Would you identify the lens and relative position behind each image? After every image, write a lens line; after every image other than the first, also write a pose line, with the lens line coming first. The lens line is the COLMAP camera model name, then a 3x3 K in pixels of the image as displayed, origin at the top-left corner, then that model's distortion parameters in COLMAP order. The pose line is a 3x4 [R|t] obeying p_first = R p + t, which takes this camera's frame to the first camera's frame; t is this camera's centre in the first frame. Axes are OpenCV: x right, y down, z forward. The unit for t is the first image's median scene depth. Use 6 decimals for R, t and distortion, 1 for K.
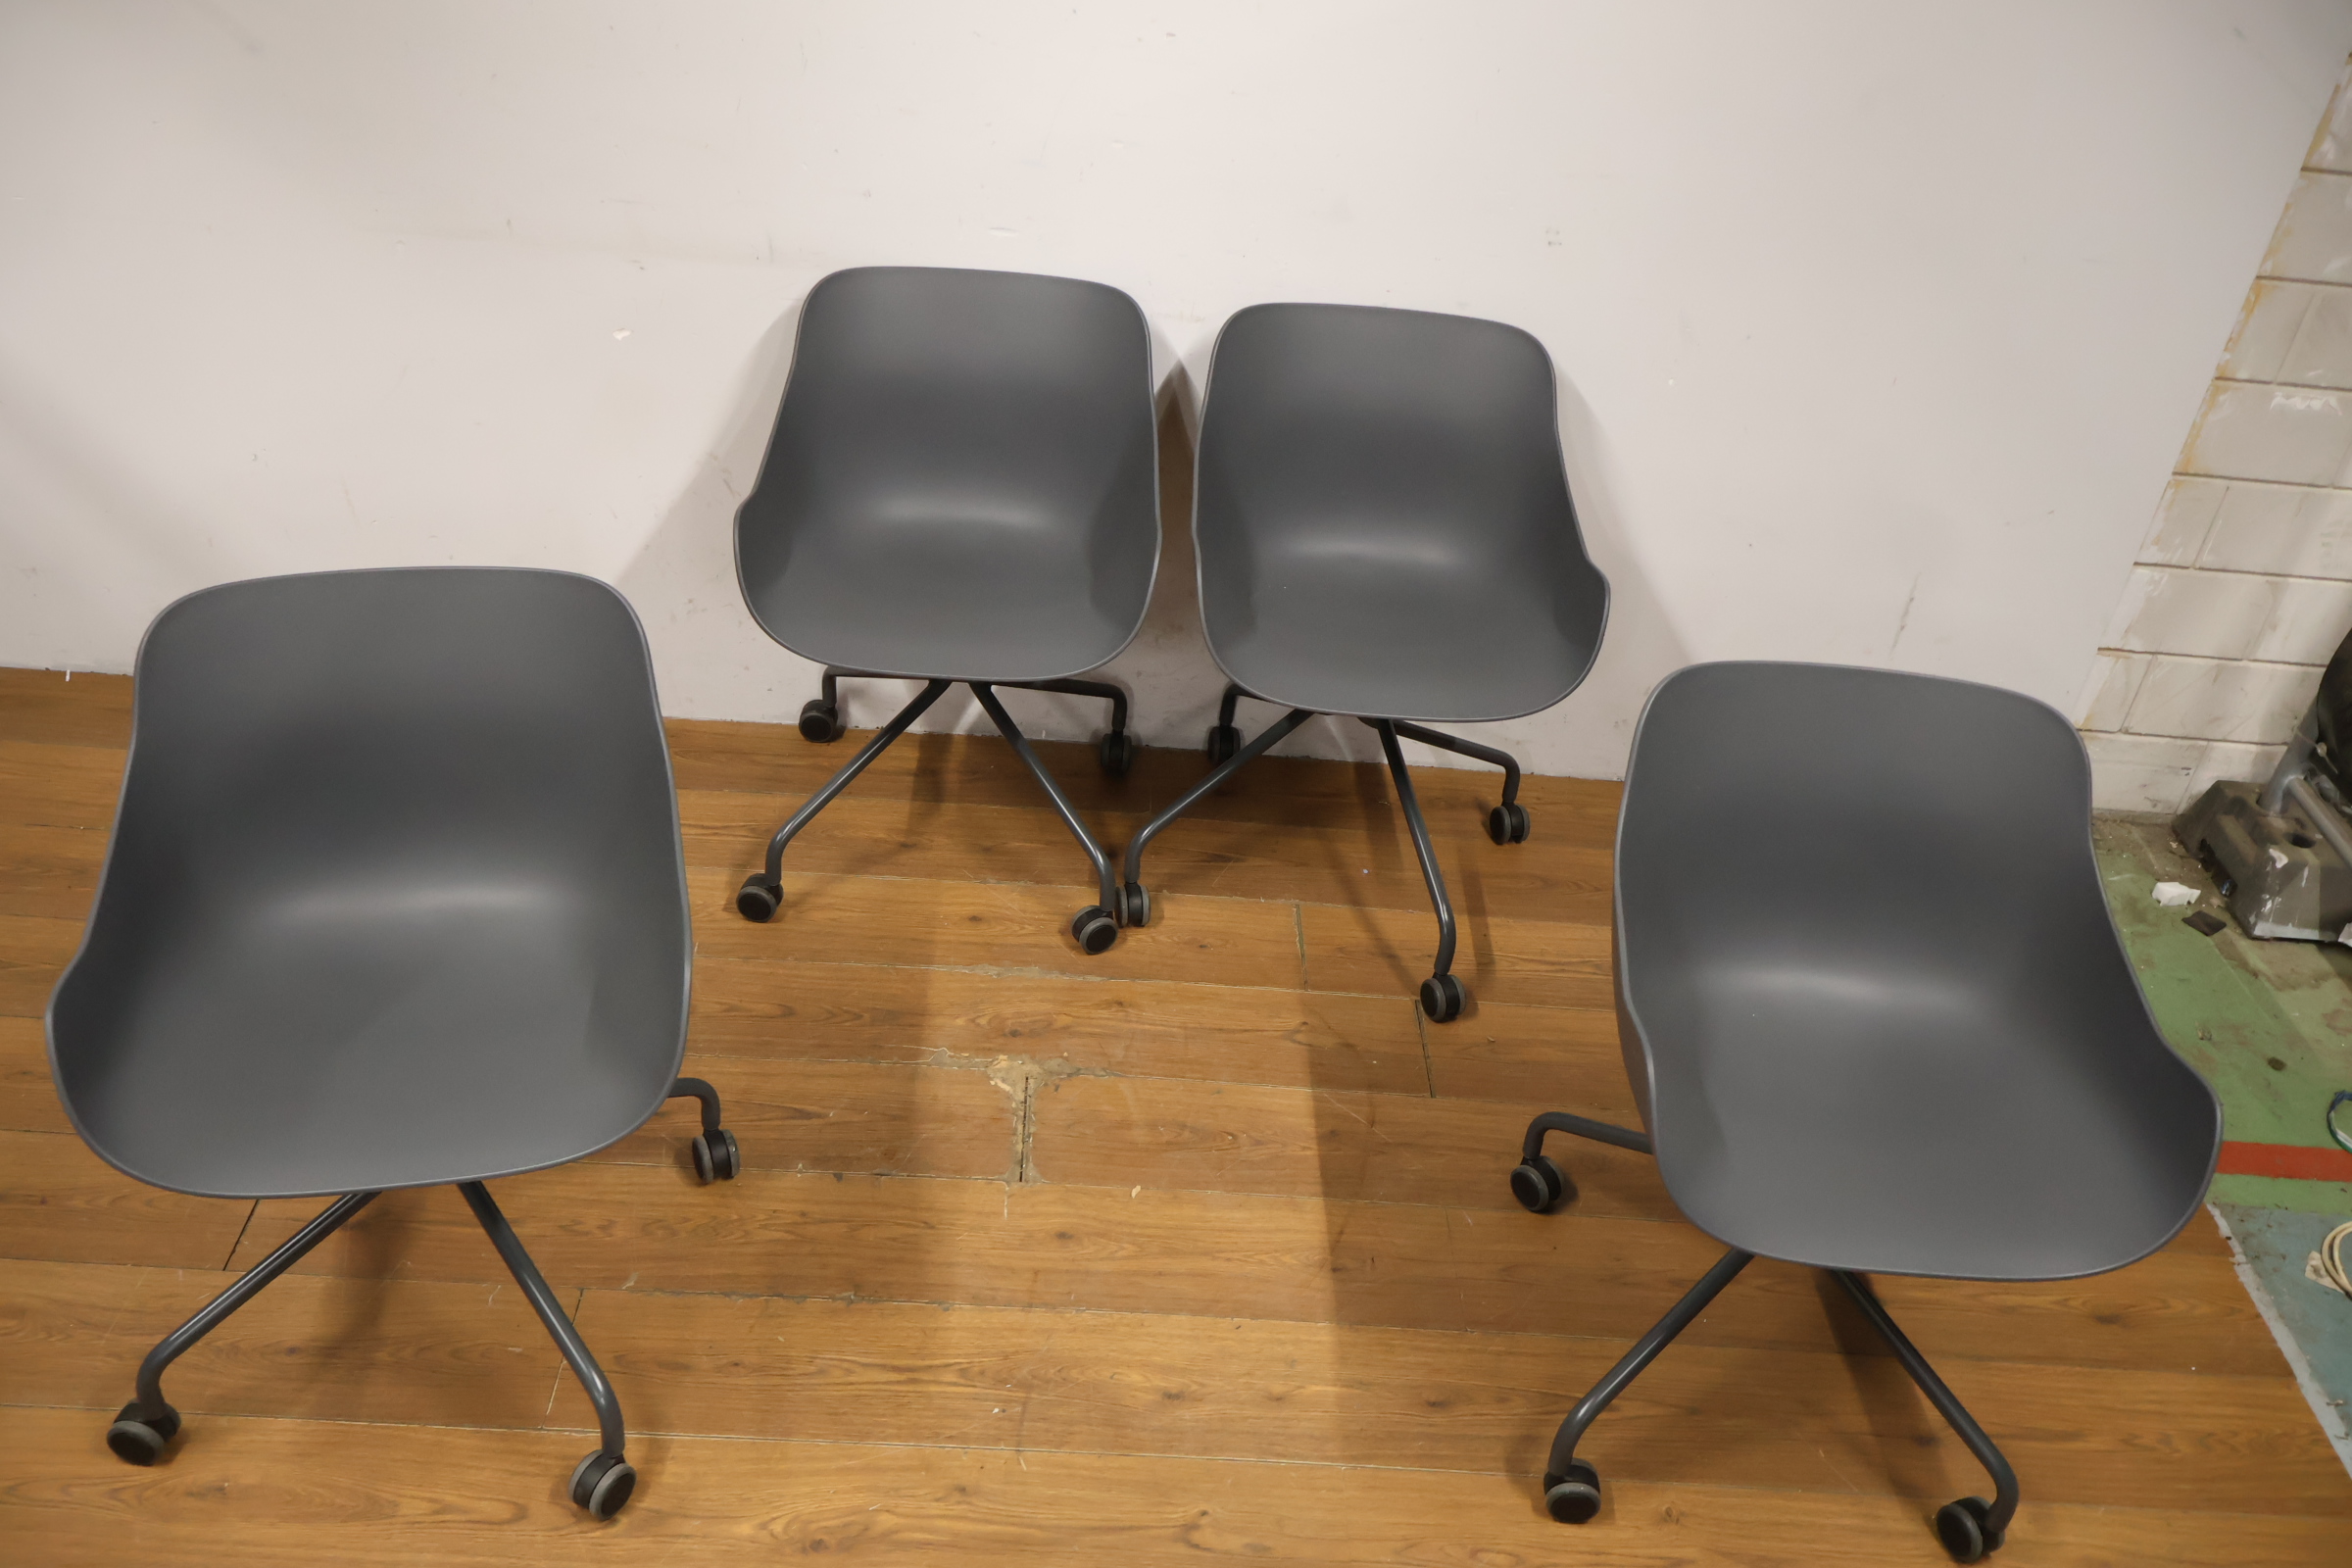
lens RADIAL K [[2039.2, 0, 1171.2], [0, 2039.2, 800.9], [0, 0, 1]] dist [-0.007849, 0.008299]
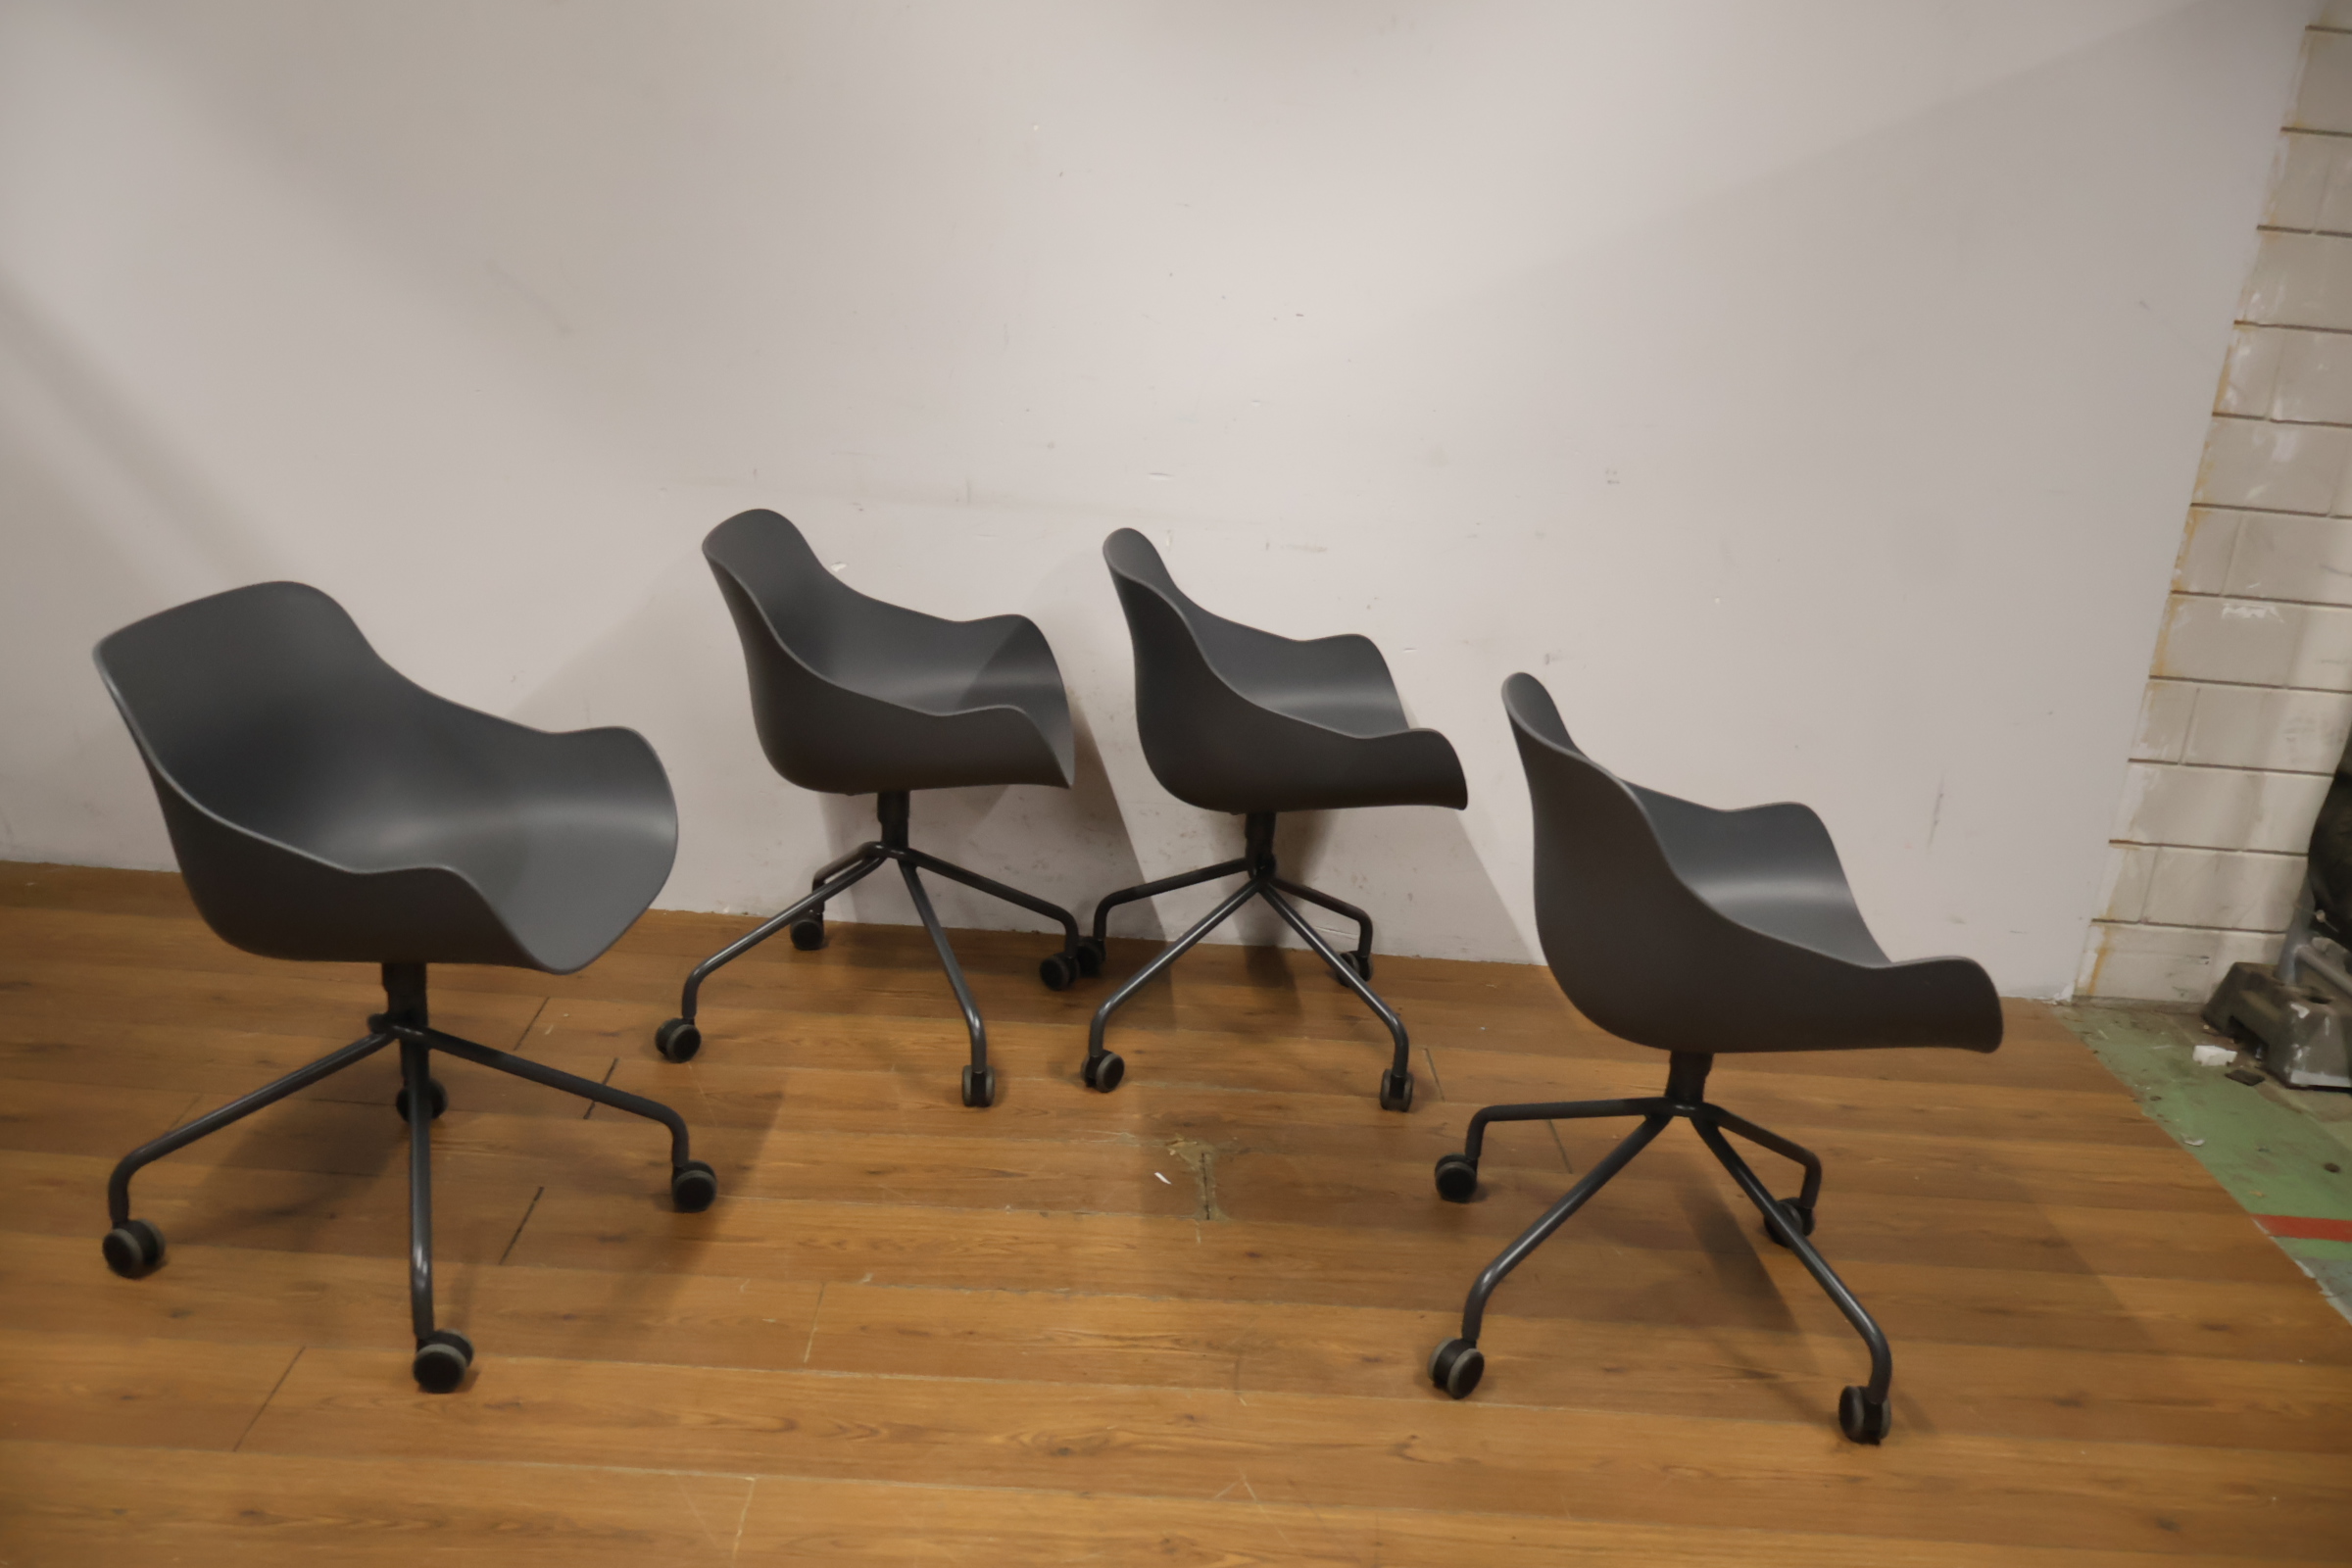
lens RADIAL K [[2039.2, 0, 1183.8], [0, 2039.2, 766.9], [0, 0, 1]] dist [-0.007849, 0.008299]
pose [[0.999807, -0.014724, 0.012980, -0.099764], [0.017985, 0.952088, -0.305296, 0.294989], [-0.007863, 0.305471, 0.952169, -0.120059]]
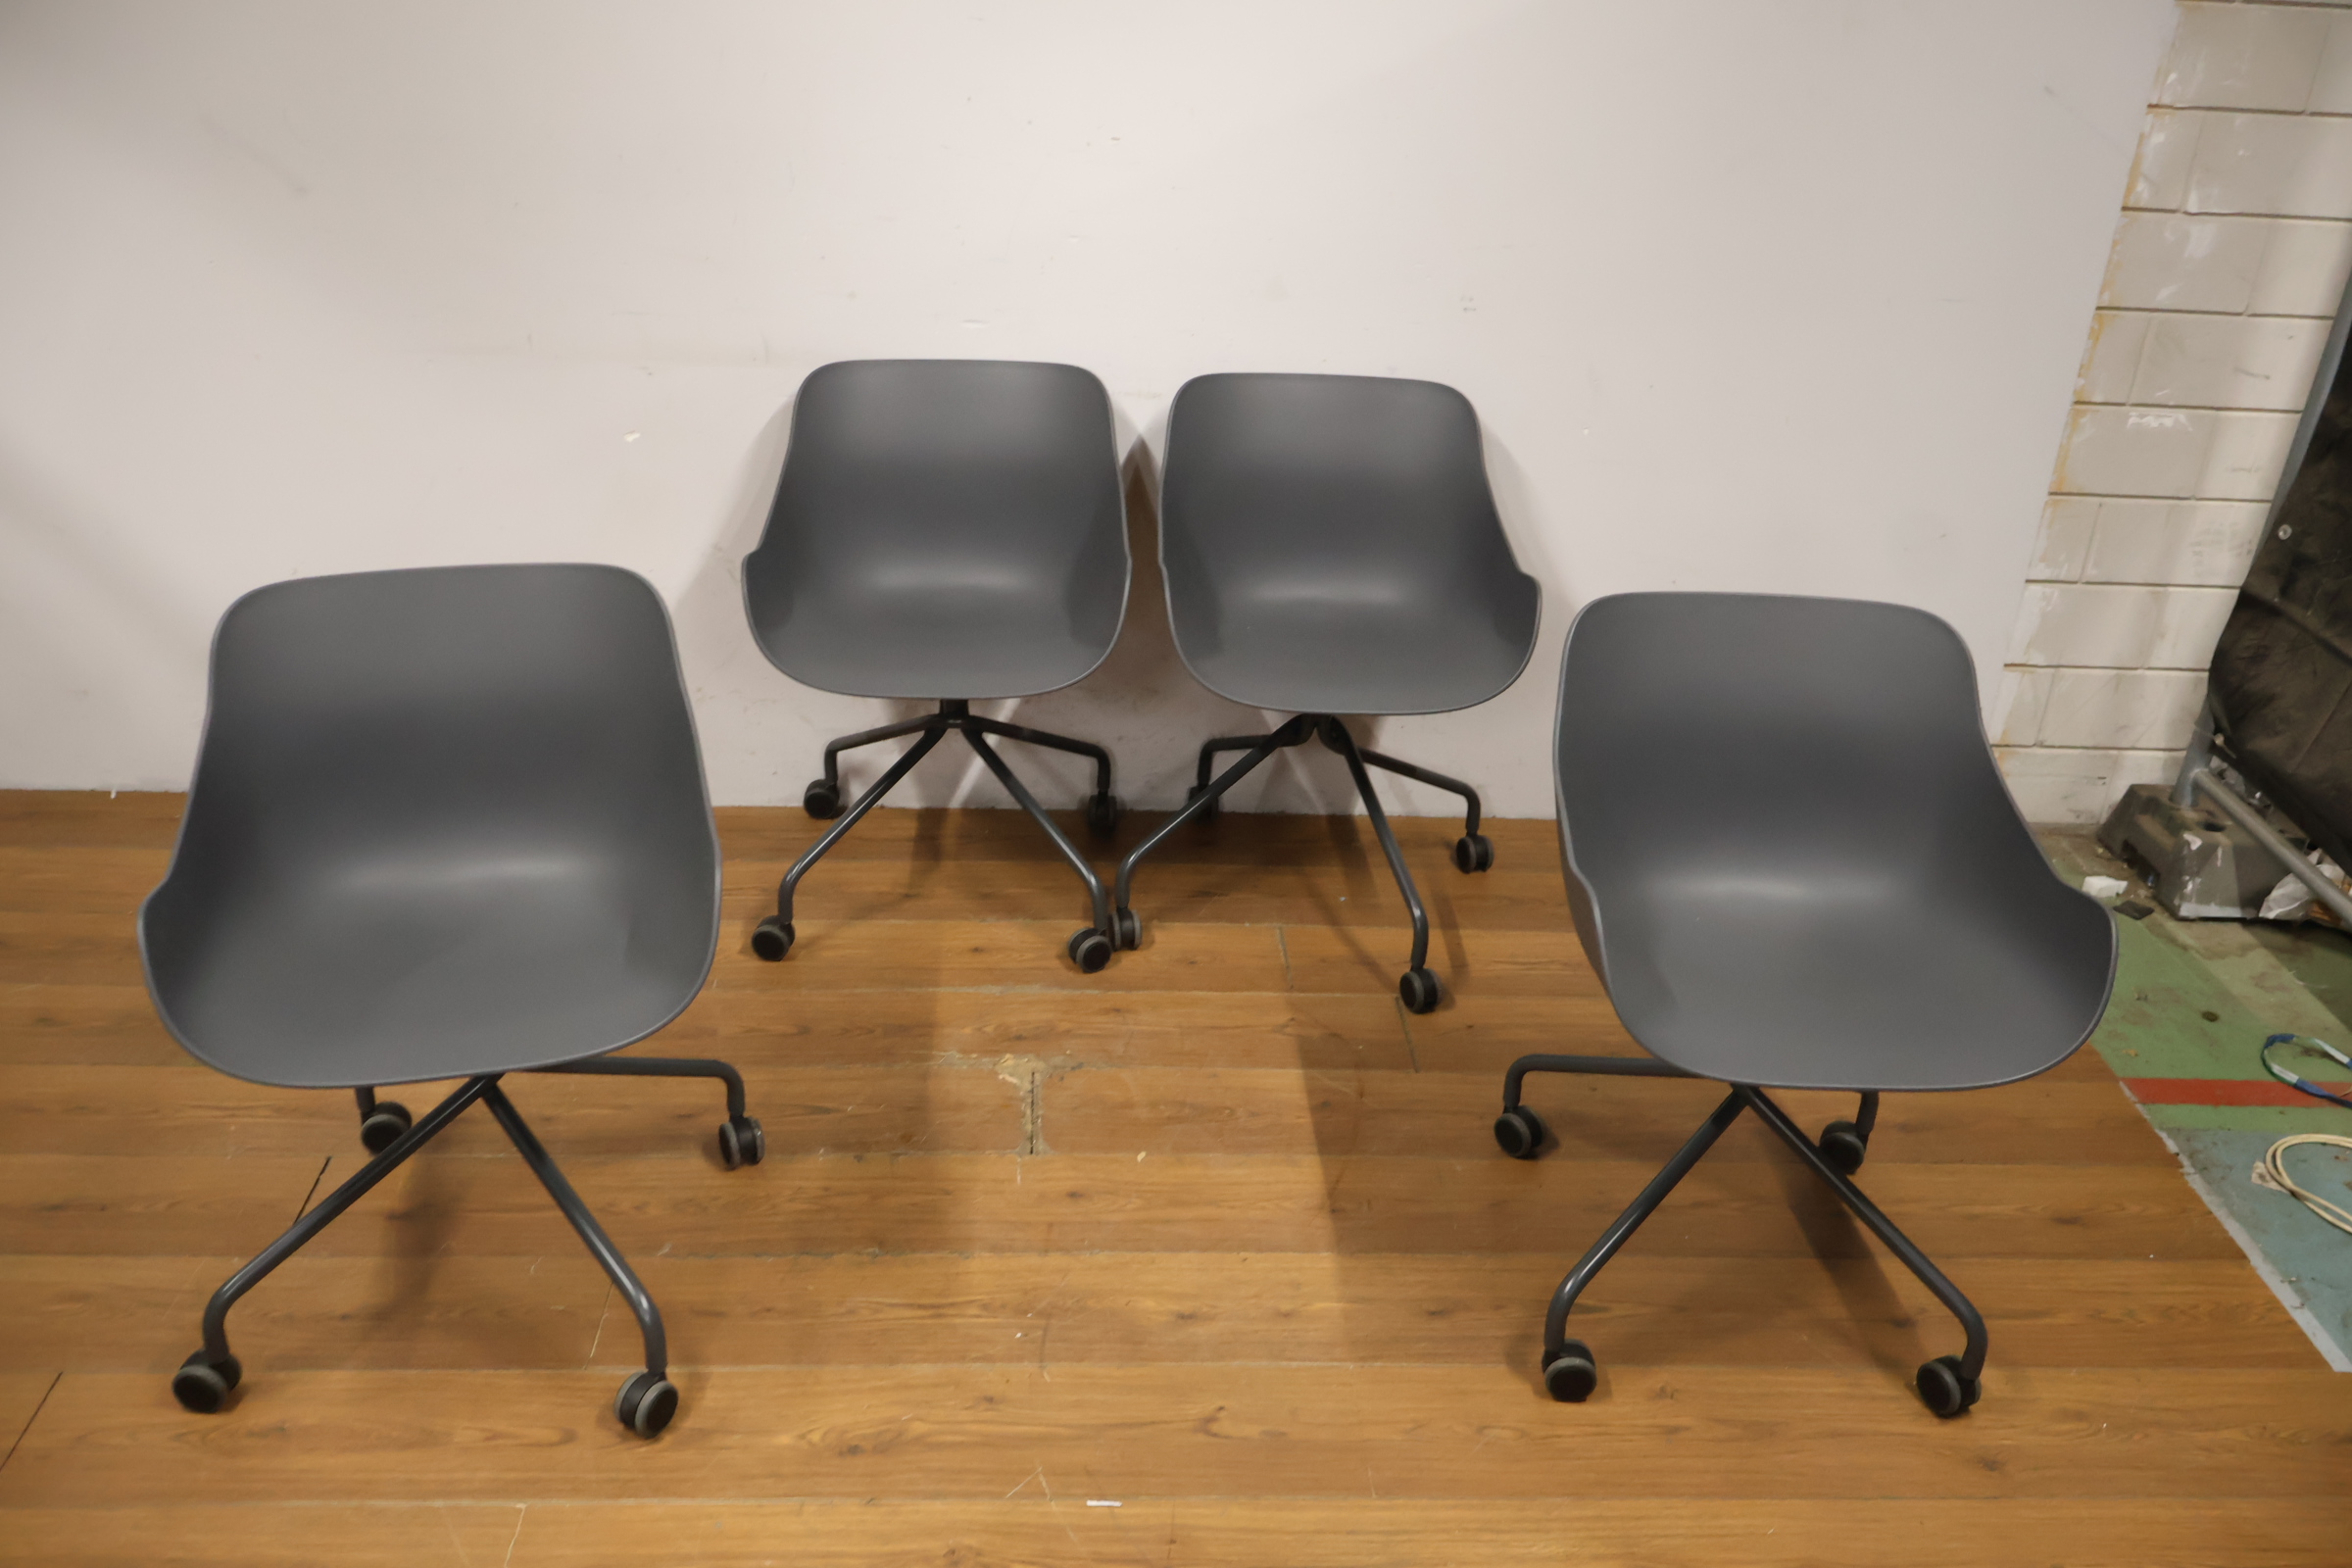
lens RADIAL K [[2039.2, 0, 1190.8], [0, 2039.2, 791.9], [0, 0, 1]] dist [-0.007849, 0.008299]
pose [[0.998141, -0.057918, 0.018978, -0.000909], [0.060084, 0.987315, -0.146968, 0.164733], [-0.010225, 0.147835, 0.988959, -0.073601]]
